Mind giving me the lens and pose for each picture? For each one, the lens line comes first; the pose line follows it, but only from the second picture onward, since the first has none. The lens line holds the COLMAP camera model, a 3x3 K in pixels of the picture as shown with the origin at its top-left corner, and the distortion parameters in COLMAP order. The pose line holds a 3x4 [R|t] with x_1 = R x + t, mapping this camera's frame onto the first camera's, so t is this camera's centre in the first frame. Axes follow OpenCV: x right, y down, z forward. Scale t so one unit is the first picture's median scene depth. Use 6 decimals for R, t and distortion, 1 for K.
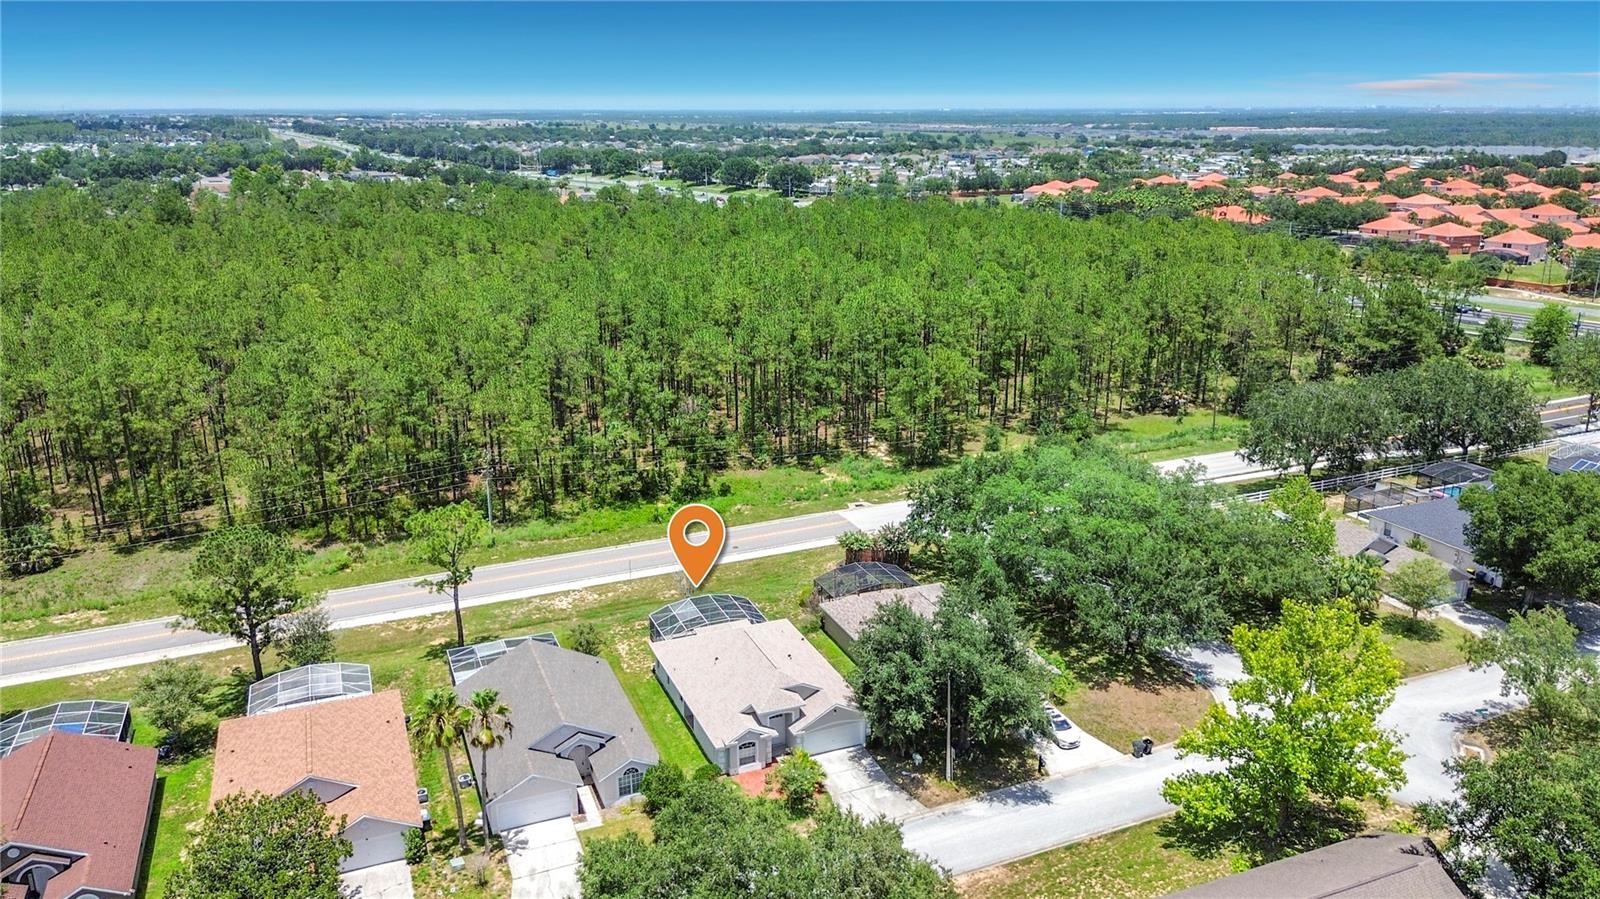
lens RADIAL K [[1153.7, 0, 795.3], [0, 1153.7, 456.9], [0, 0, 1]] dist [0.073502, -0.086609]
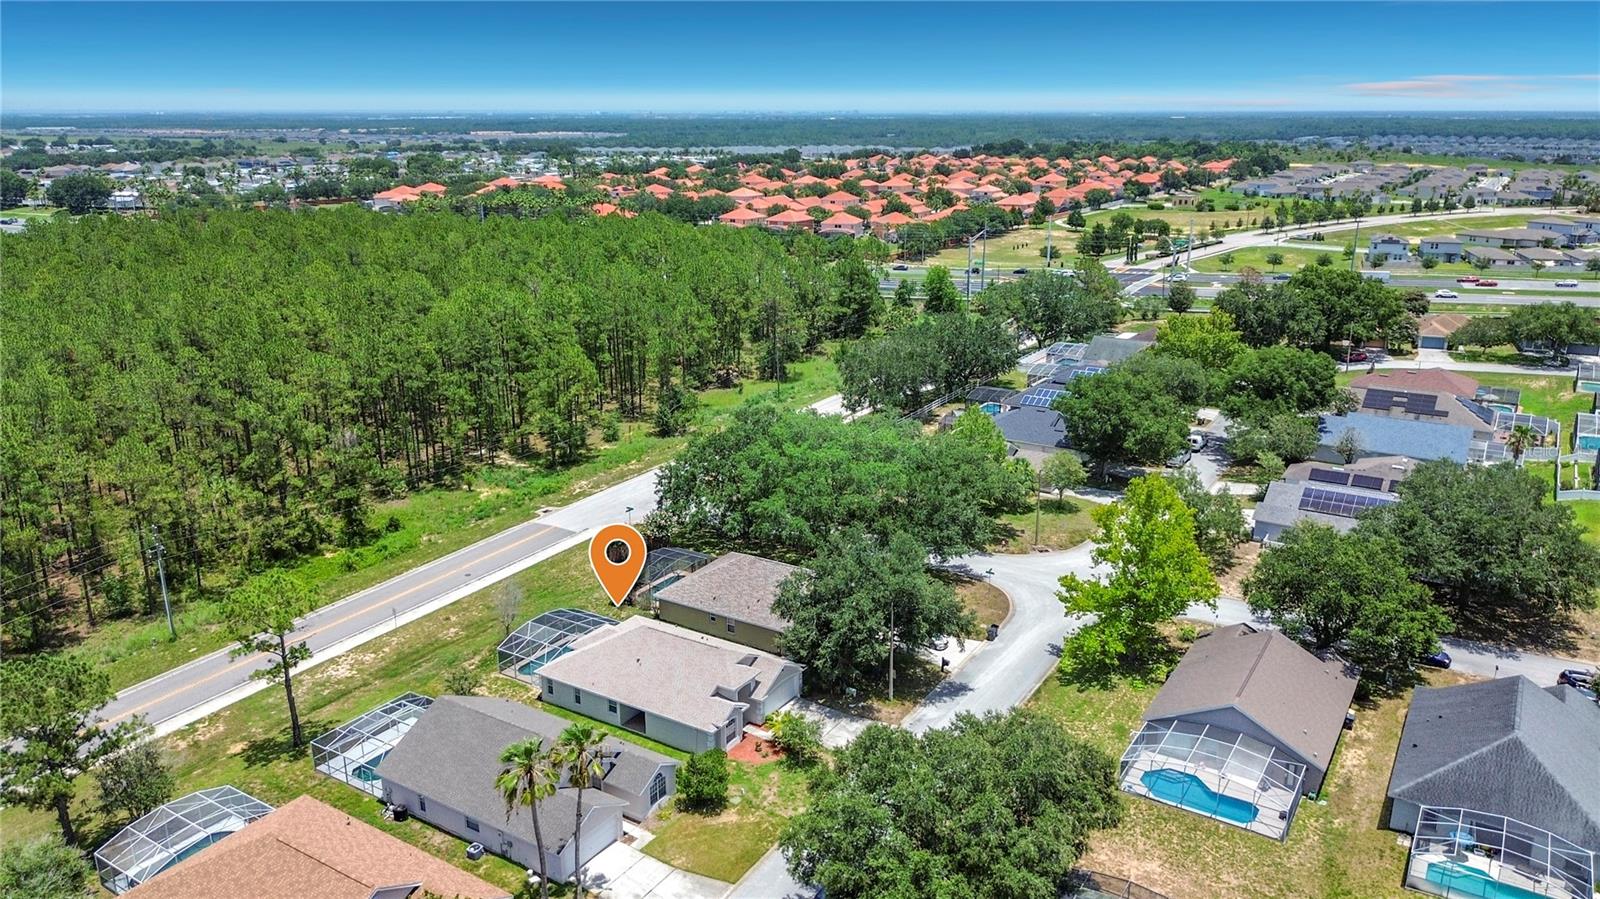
lens RADIAL K [[1162.9, 0, 806.2], [0, 1162.9, 447.0], [0, 0, 1]] dist [0.038601, -0.063631]
pose [[0.814247, -0.161346, 0.557646, -0.420502], [0.168167, 0.984969, 0.039437, -0.018726], [-0.555628, 0.061666, 0.829141, 0.066262]]
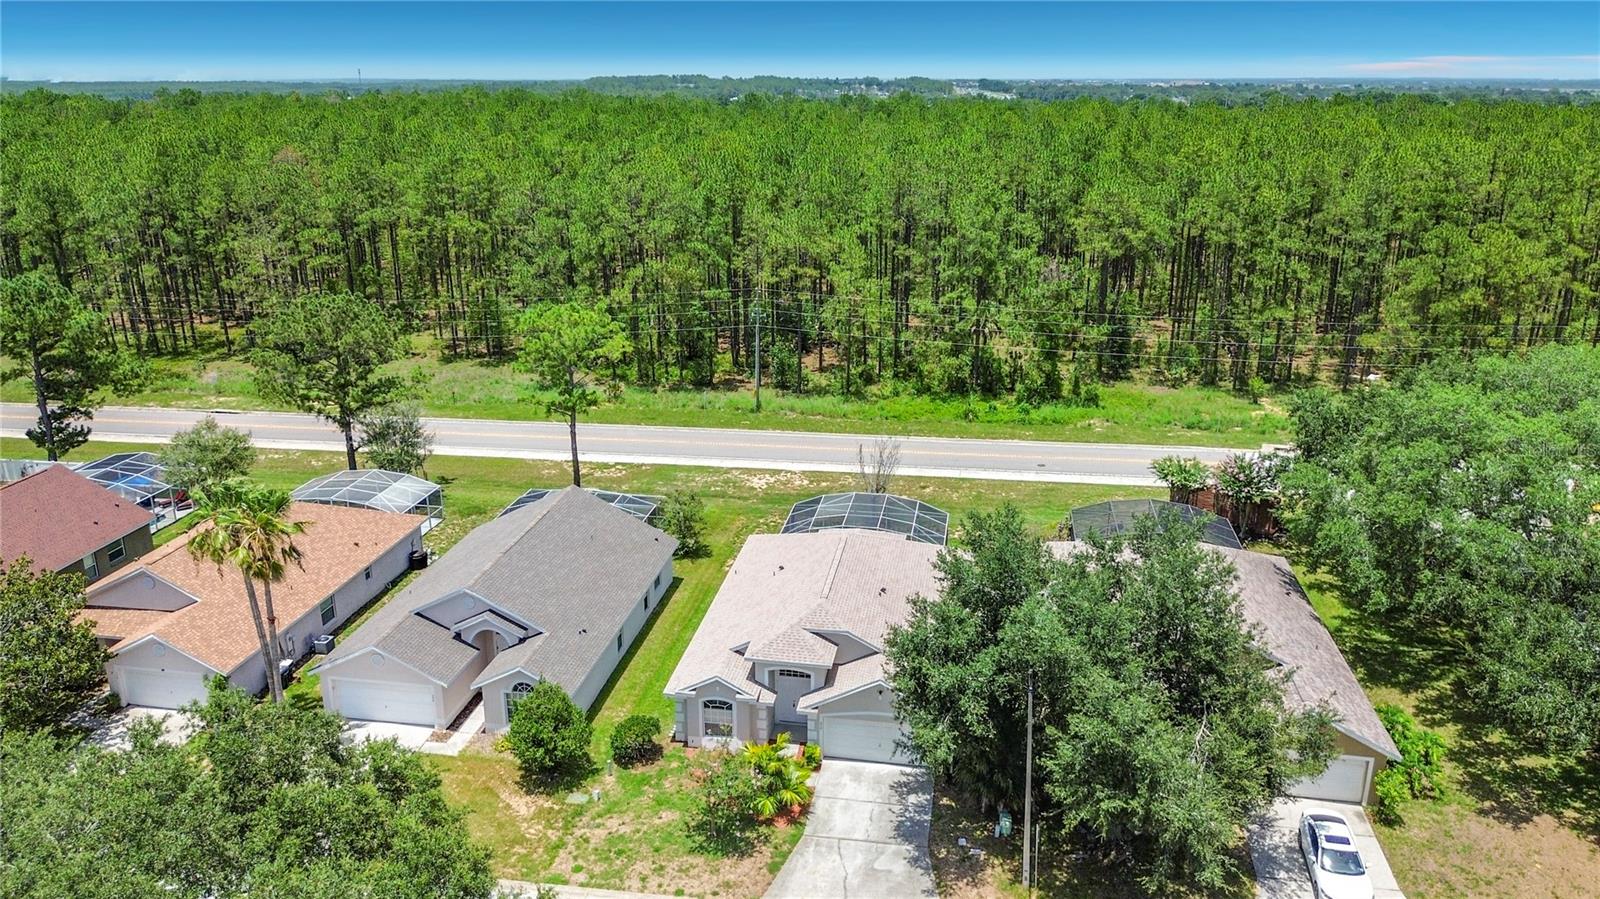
lens RADIAL K [[1164.9, 0, 792.9], [0, 1164.9, 448.4], [0, 0, 1]] dist [0.058567, -0.063773]
pose [[0.846586, 0.165603, -0.505834, 0.213332], [-0.158373, 0.985695, 0.057643, 0.064689], [0.508144, 0.031310, 0.860703, 0.404105]]
